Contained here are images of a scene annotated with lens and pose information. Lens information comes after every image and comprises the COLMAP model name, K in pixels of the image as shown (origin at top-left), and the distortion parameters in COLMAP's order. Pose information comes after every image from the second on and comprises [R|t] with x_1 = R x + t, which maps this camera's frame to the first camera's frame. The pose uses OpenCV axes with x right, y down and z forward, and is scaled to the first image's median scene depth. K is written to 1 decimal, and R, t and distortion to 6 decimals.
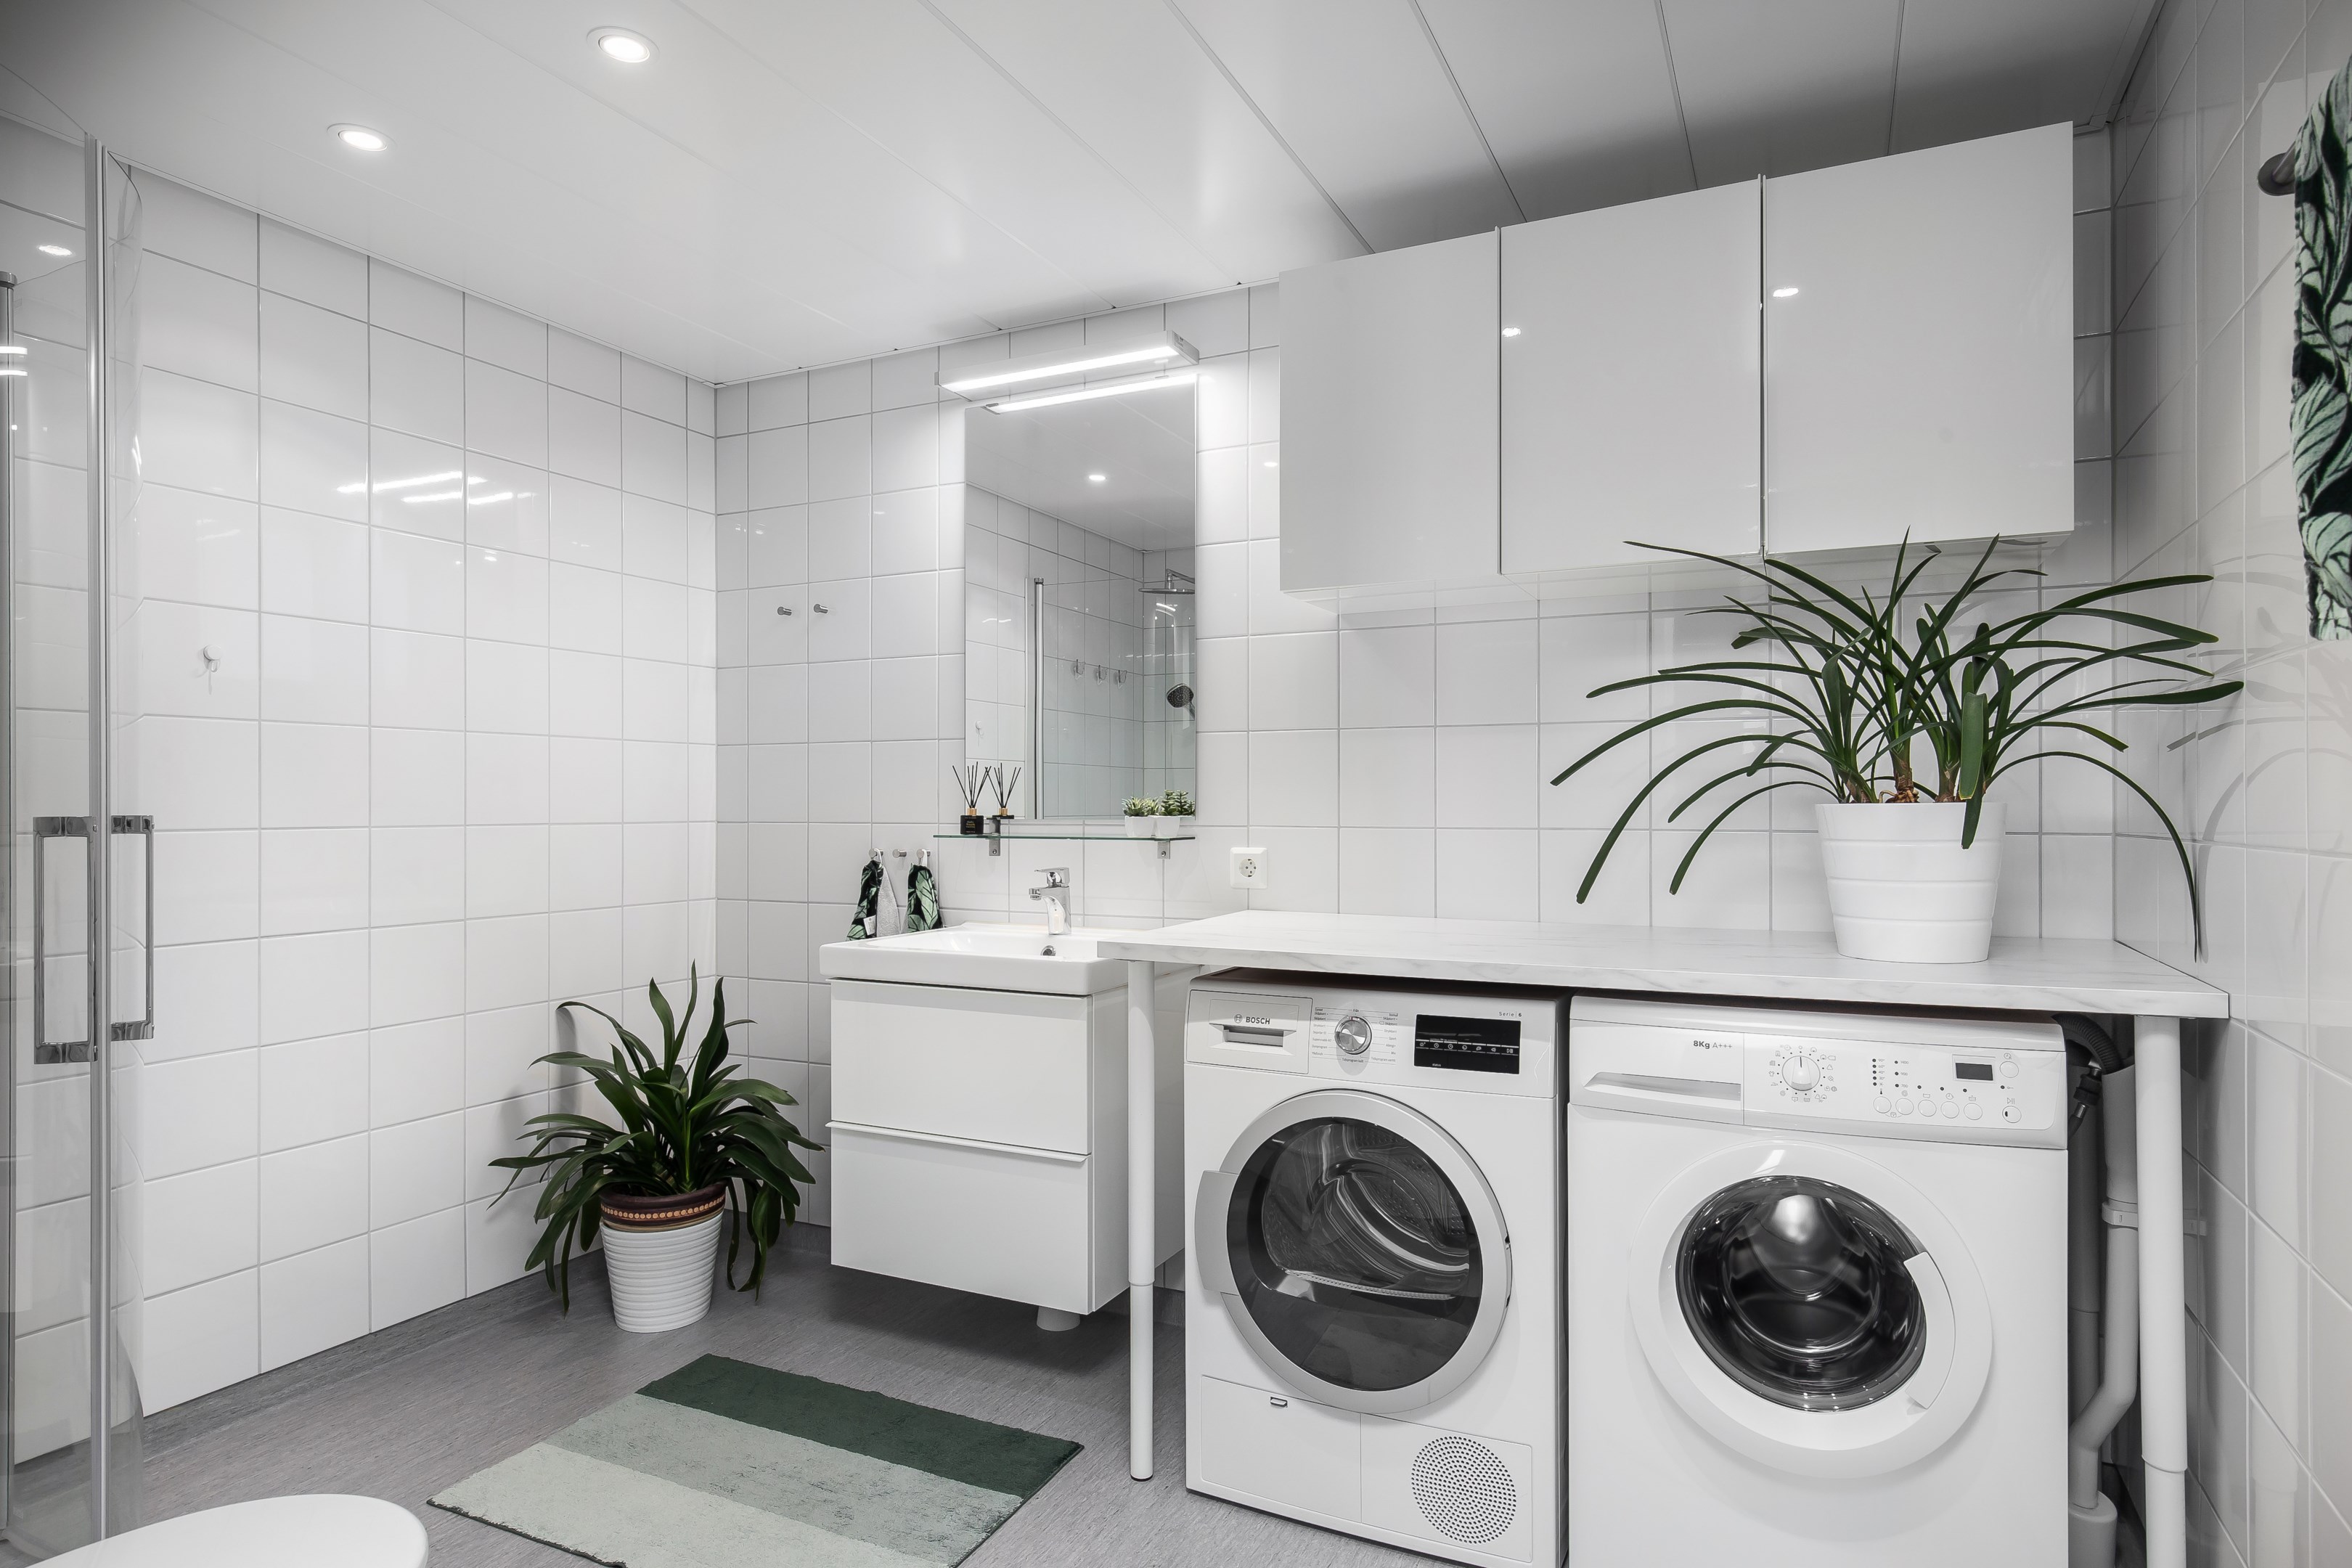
lens RADIAL K [[1269.6, 0, 1213.4], [0, 1269.6, 825.6], [0, 0, 1]] dist [-0.007767, -0.001676]
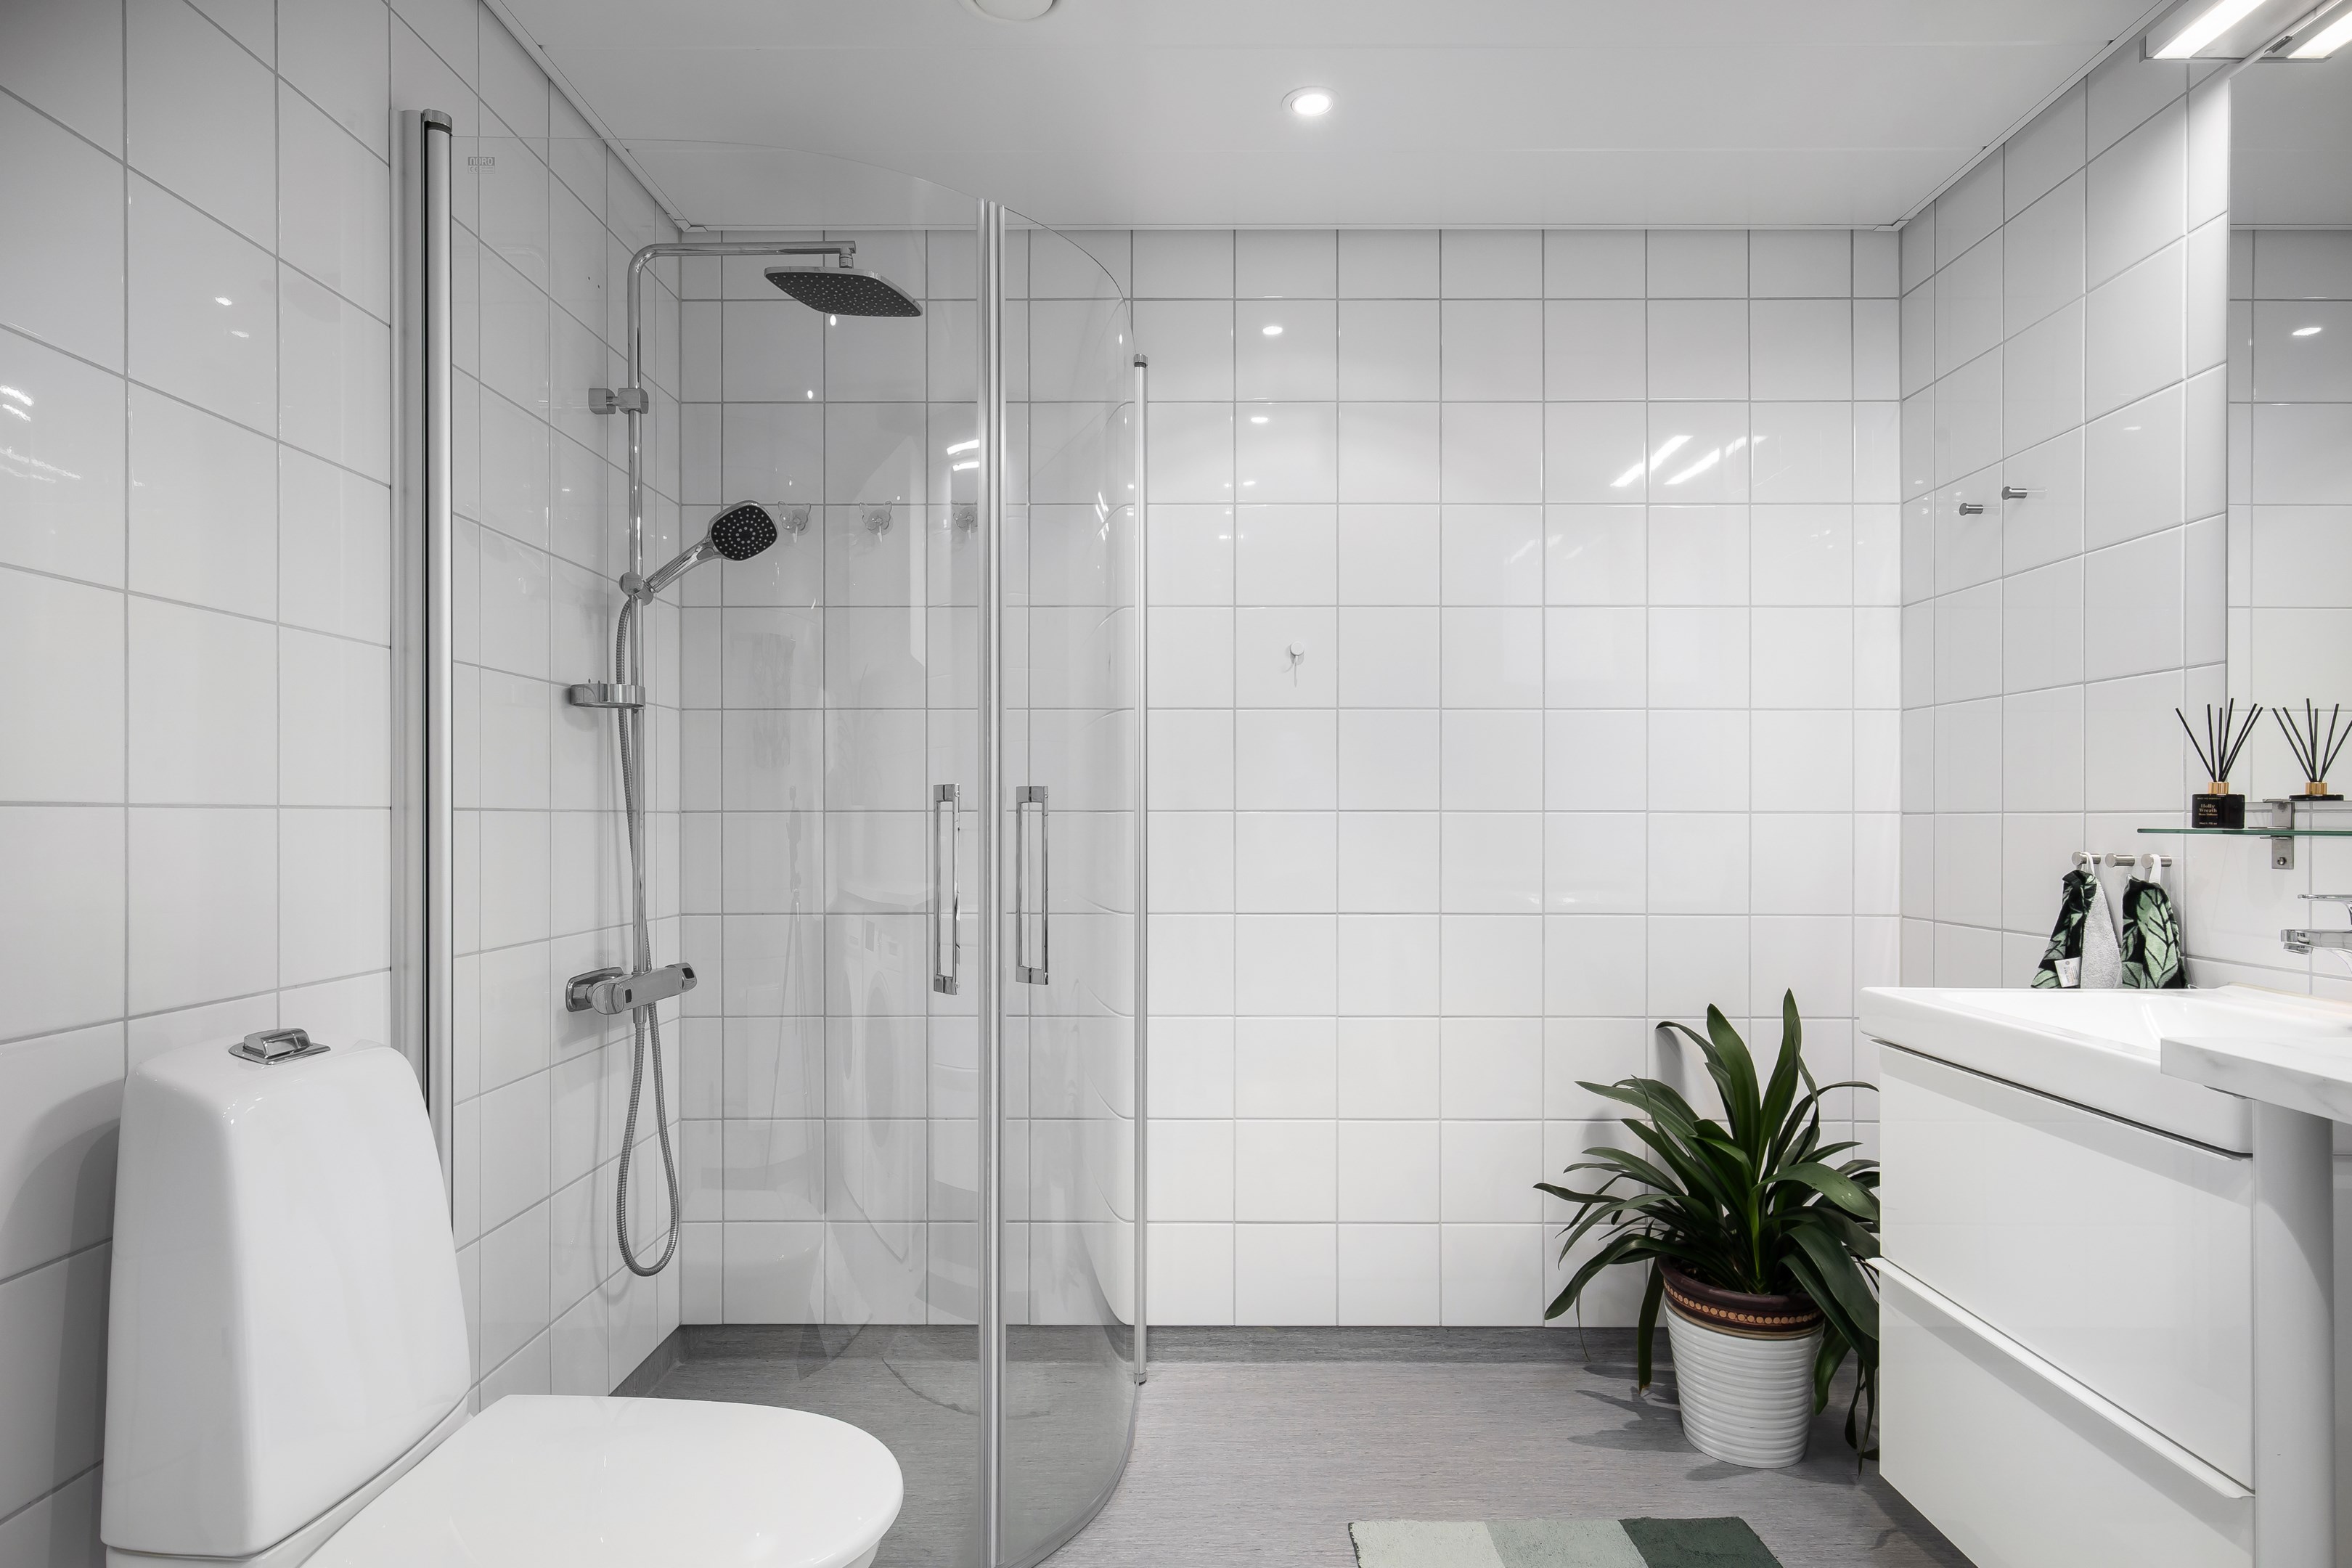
lens RADIAL K [[1269.6, 0, 1213.4], [0, 1269.6, 825.6], [0, 0, 1]] dist [-0.007767, -0.001676]
pose [[0.414523, 0.005895, -0.910020, 0.129499], [-0.017626, 0.999843, -0.001552, 0.014081], [0.909868, 0.016683, 0.414562, 0.352530]]
